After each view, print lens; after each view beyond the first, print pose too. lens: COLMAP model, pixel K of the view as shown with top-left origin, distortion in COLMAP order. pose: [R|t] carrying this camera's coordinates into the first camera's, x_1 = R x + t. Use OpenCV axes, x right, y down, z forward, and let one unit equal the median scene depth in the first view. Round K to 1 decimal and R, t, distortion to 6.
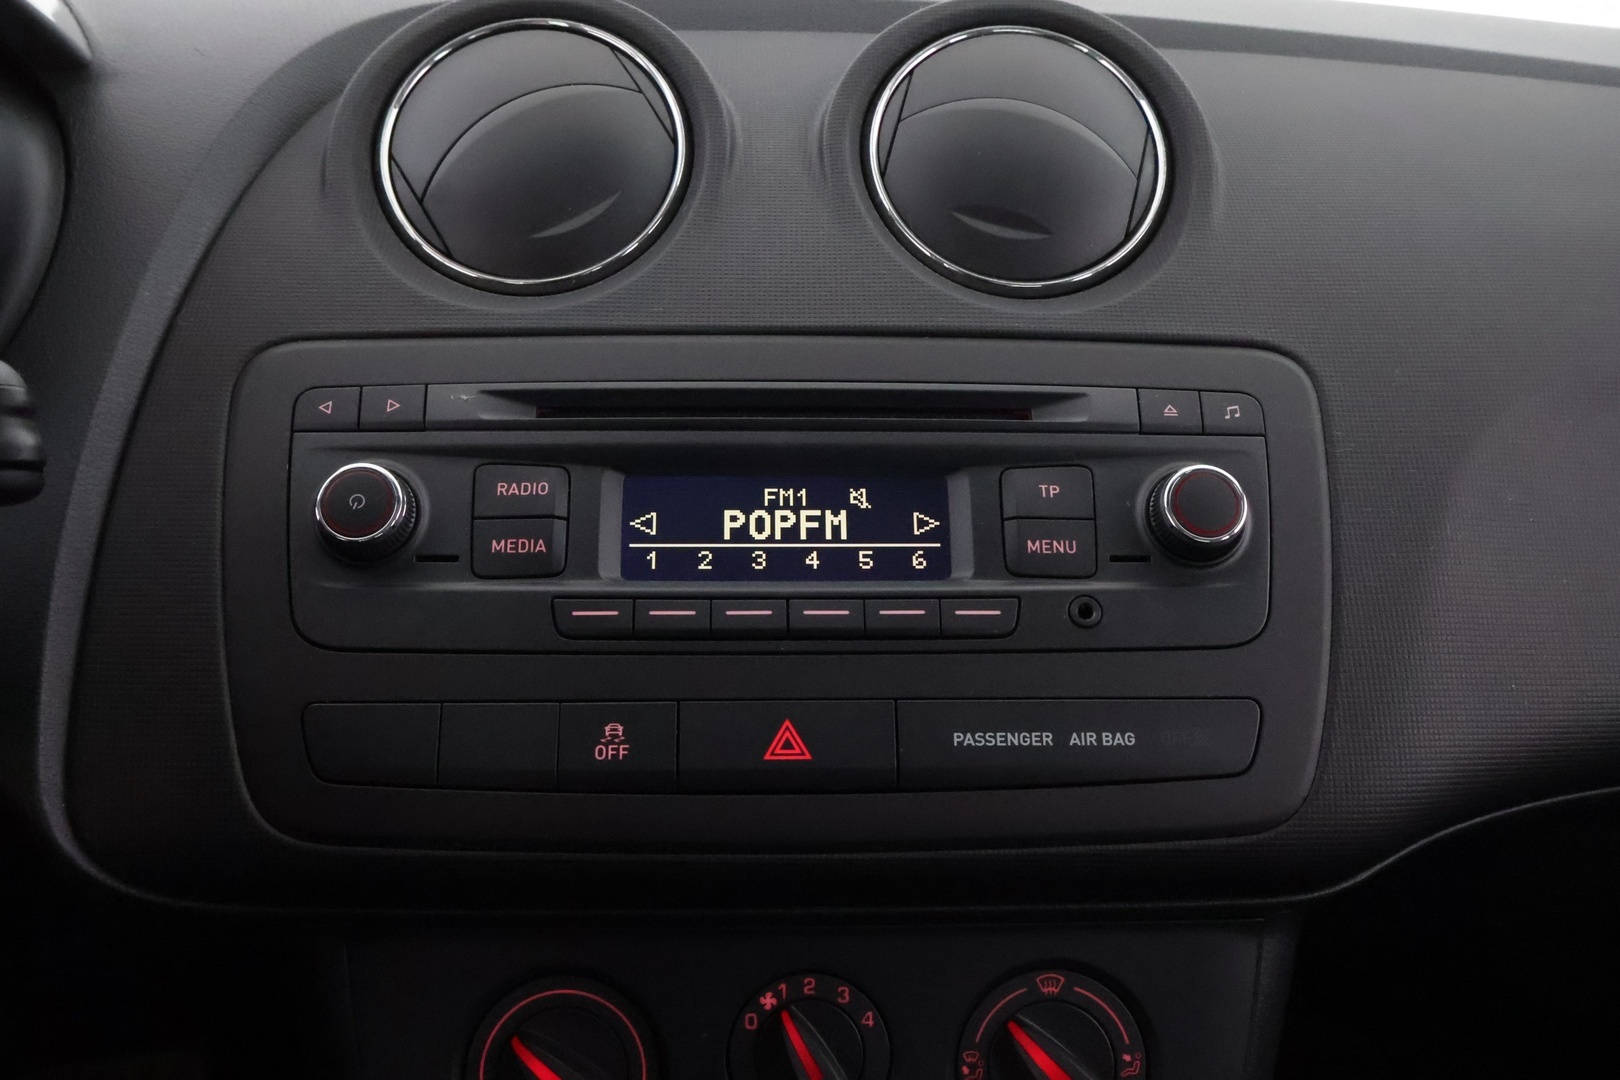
lens RADIAL K [[1359.9, 0, 810.0], [0, 1359.9, 540.0], [0, 0, 1]] dist [0.001575, -0.005922]
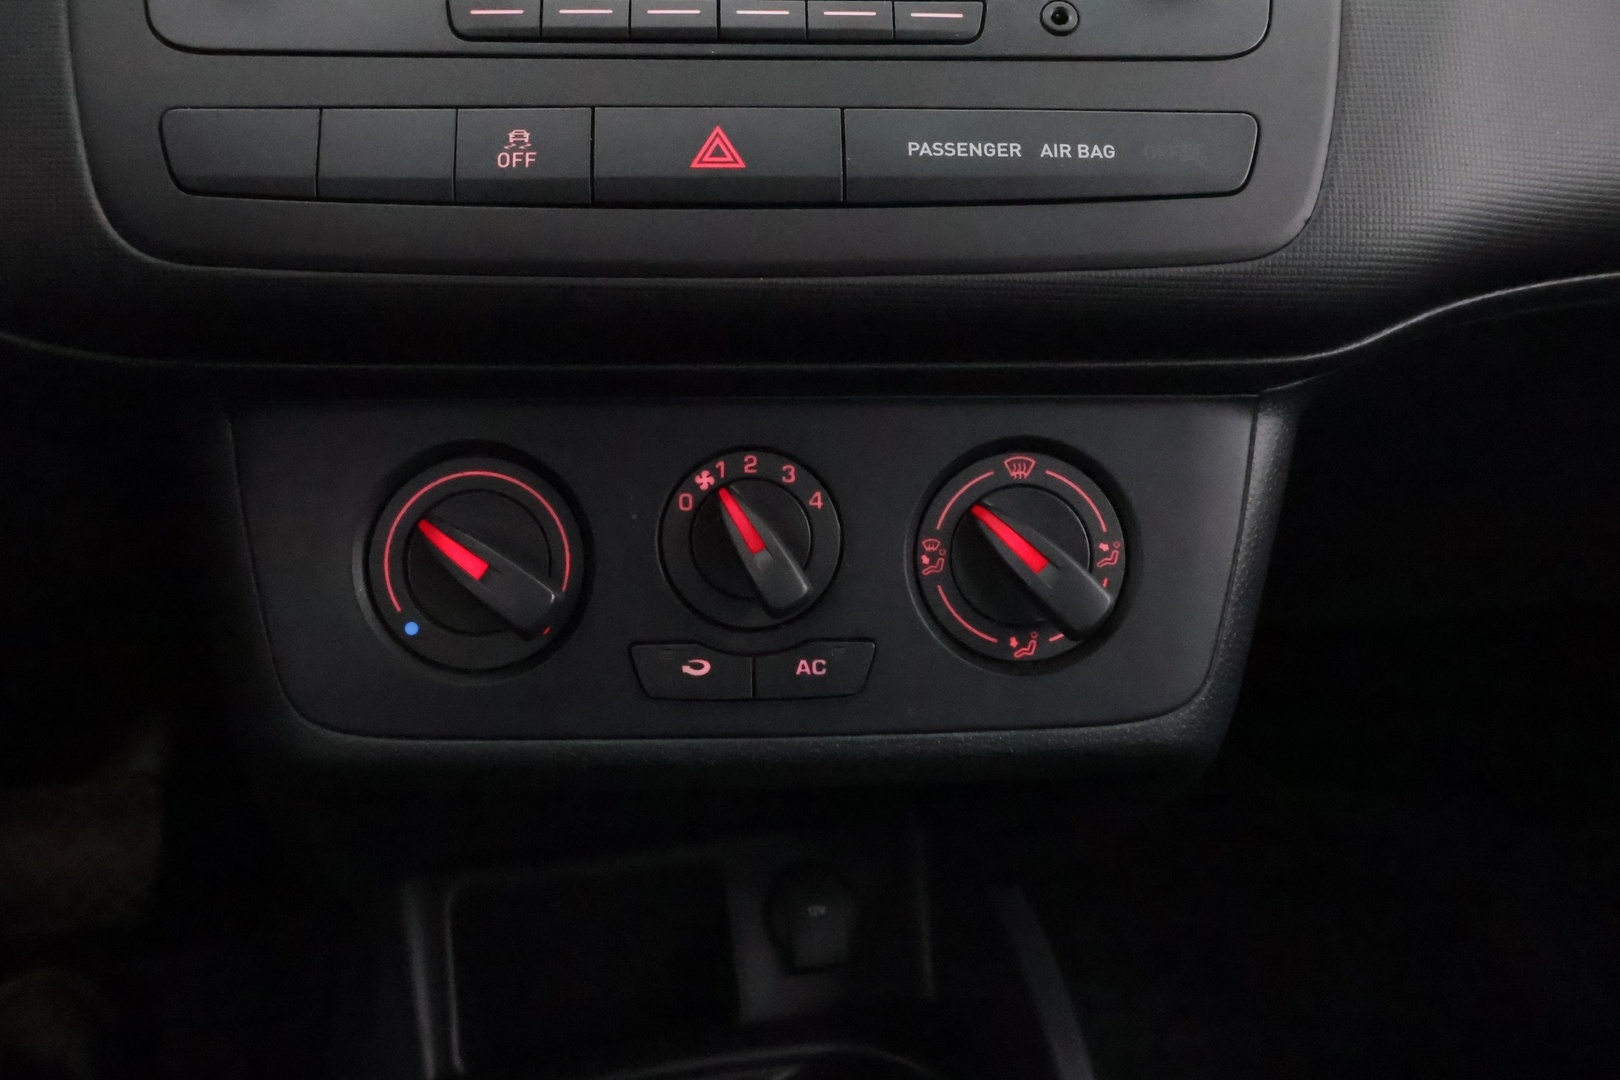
lens RADIAL K [[1357.9, 0, 810.0], [0, 1357.9, 540.0], [0, 0, 1]] dist [-0.002743, 0.016477]
pose [[0.999962, -0.007729, 0.004055, 0.036674], [0.007433, 0.997620, 0.068549, 0.334853], [-0.004575, -0.068517, 0.997639, 0.109635]]
